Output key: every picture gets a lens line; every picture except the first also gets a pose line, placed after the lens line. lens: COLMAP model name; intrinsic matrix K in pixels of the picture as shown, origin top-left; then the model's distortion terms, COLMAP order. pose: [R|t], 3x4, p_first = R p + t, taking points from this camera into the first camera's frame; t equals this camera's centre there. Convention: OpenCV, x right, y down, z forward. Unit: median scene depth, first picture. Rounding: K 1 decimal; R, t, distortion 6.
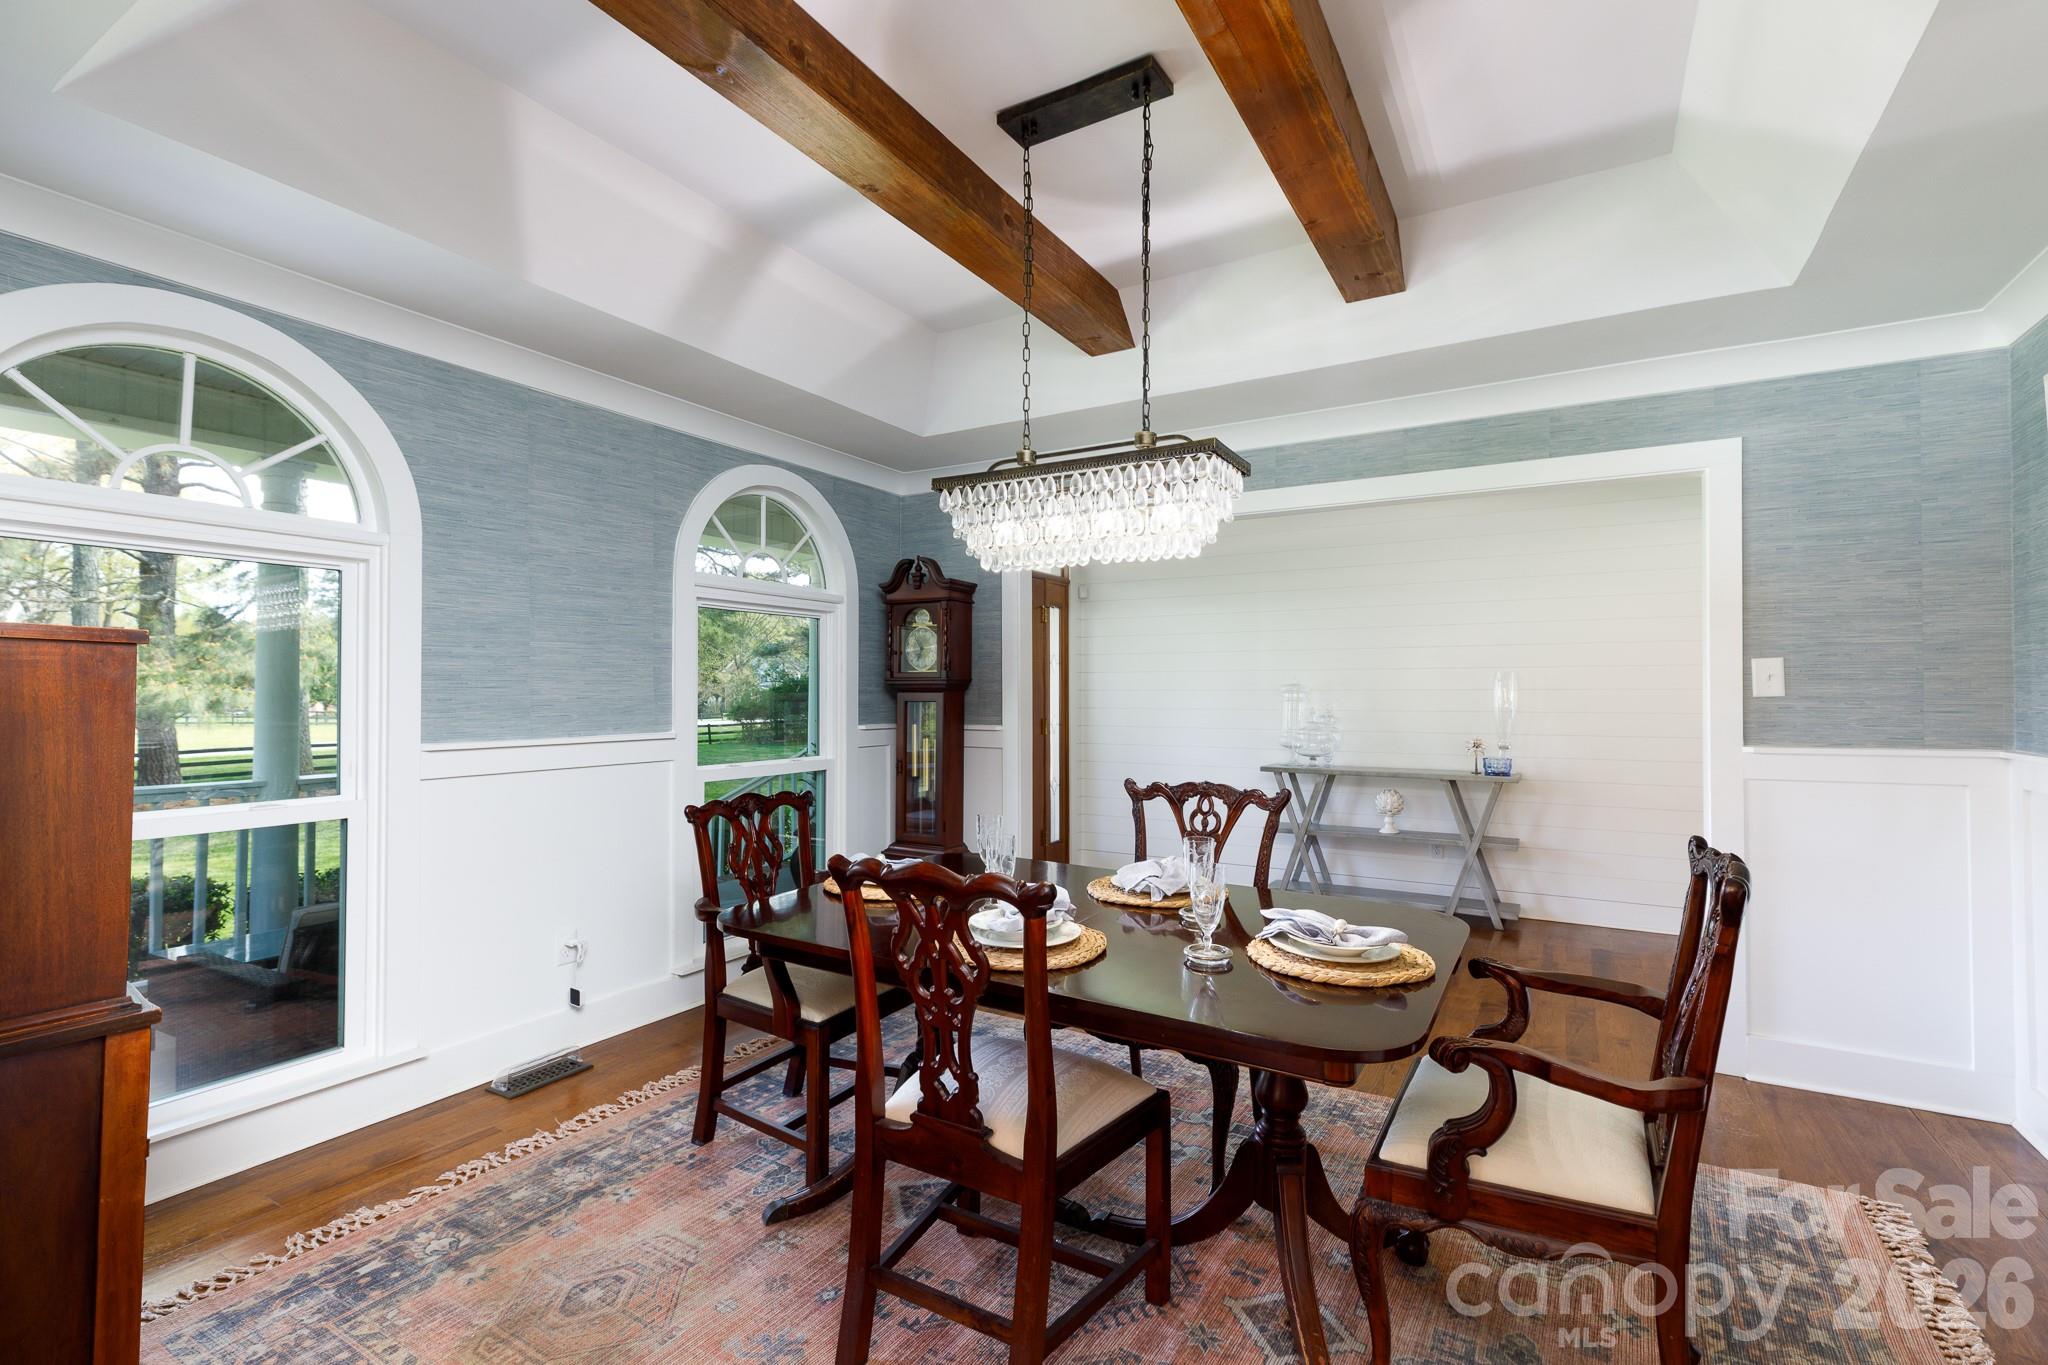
lens RADIAL K [[918.7, 0, 1031.3], [0, 918.7, 673.2], [0, 0, 1]] dist [0.003080, -0.000428]
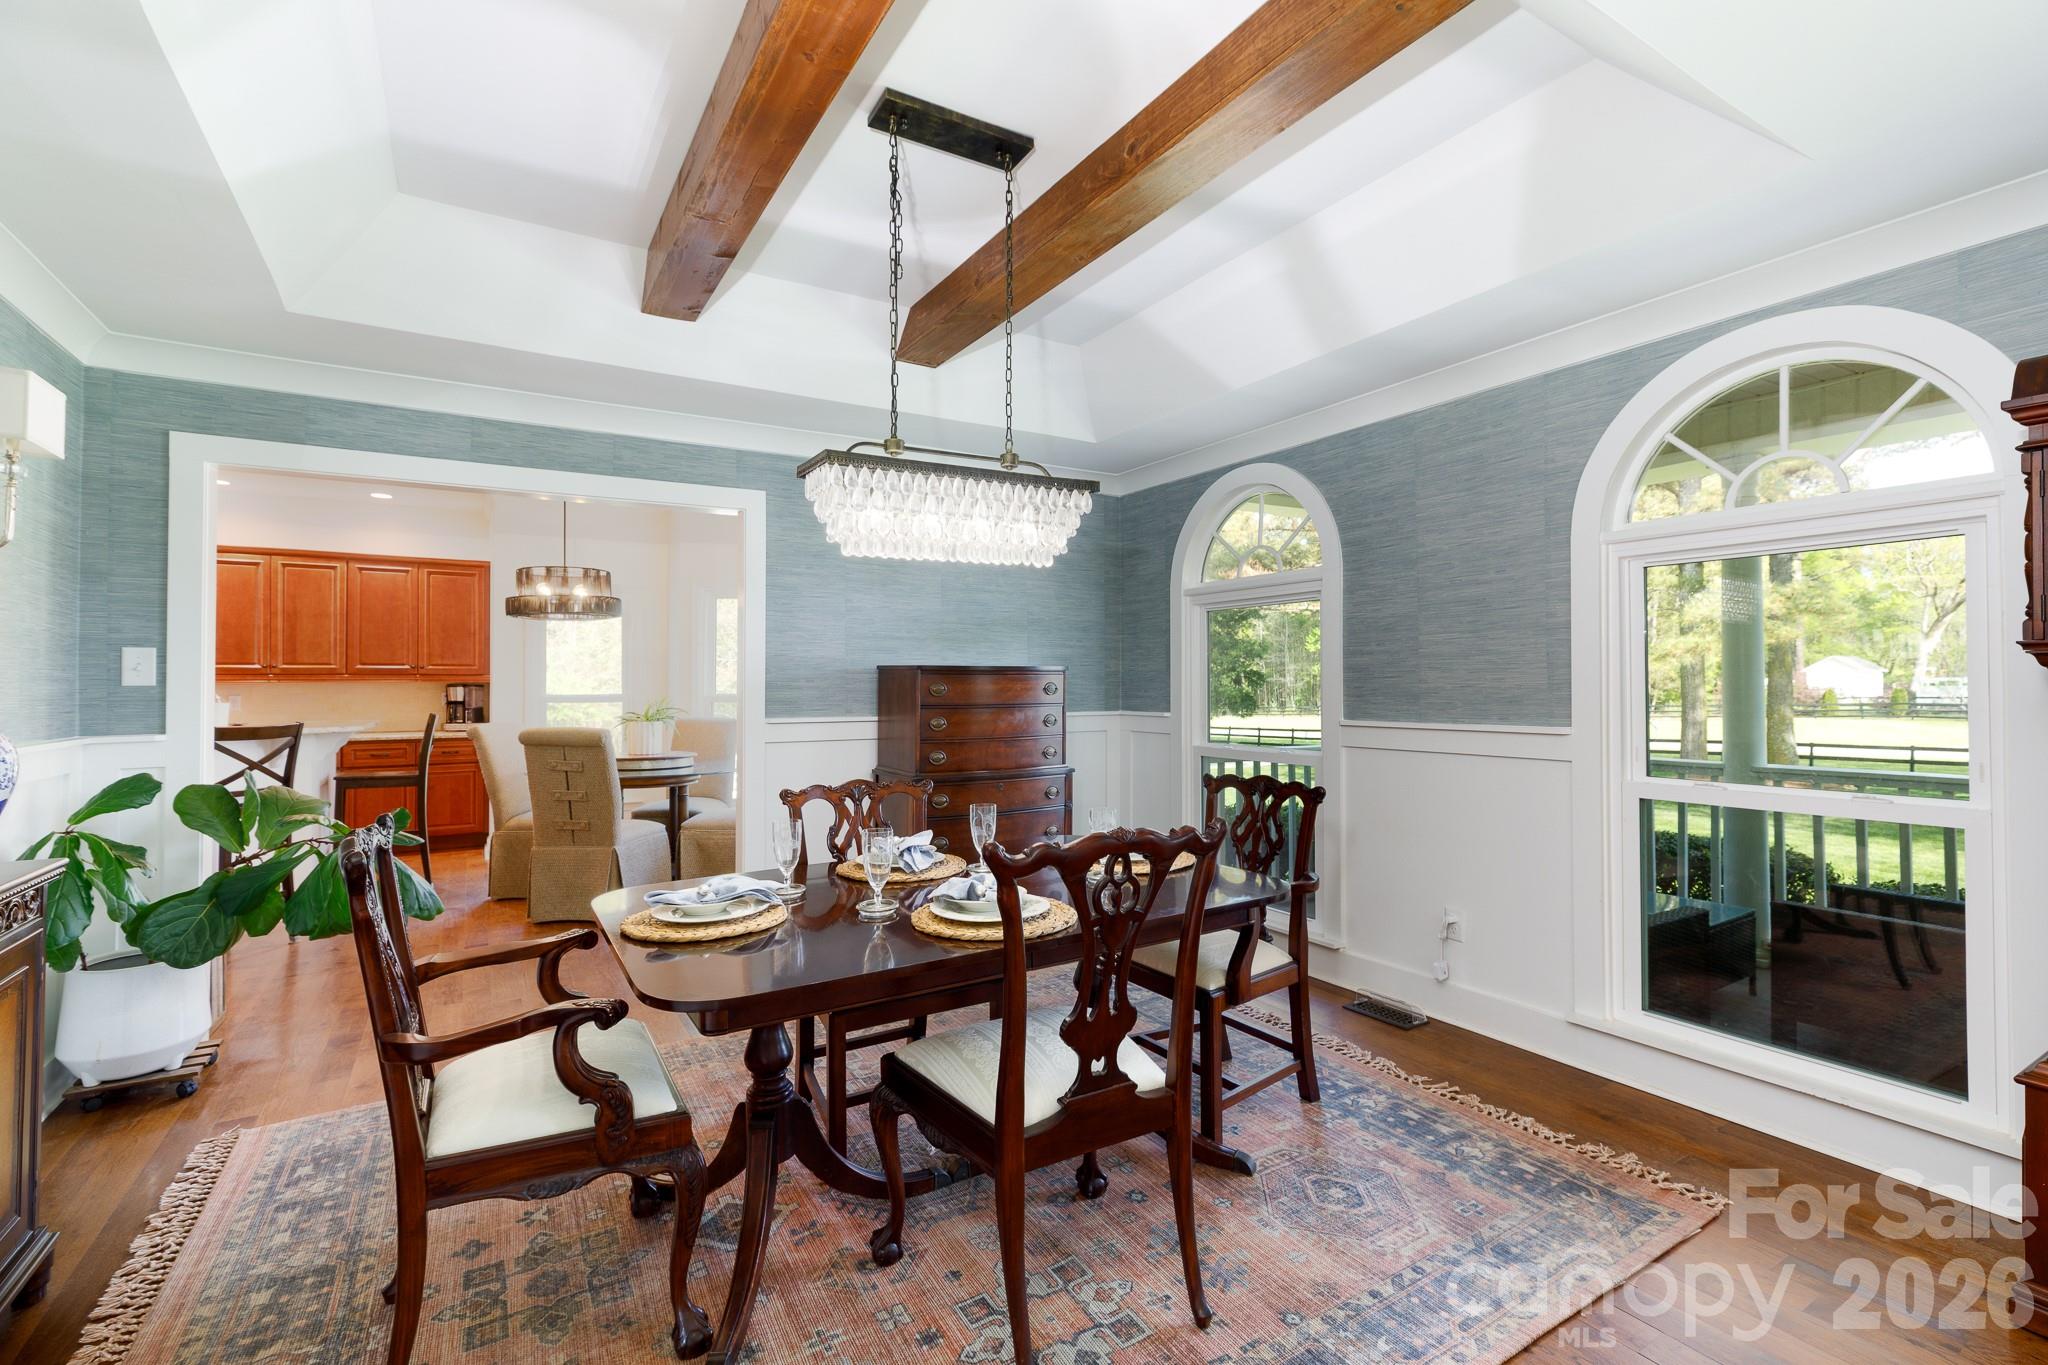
lens RADIAL K [[918.7, 0, 1038.7], [0, 918.7, 676.4], [0, 0, 1]] dist [0.003080, -0.000428]
pose [[-0.466361, -0.004657, -0.884582, 0.674893], [0.023547, 0.999566, -0.017676, 0.023985], [0.884281, -0.029072, -0.466049, 1.114092]]
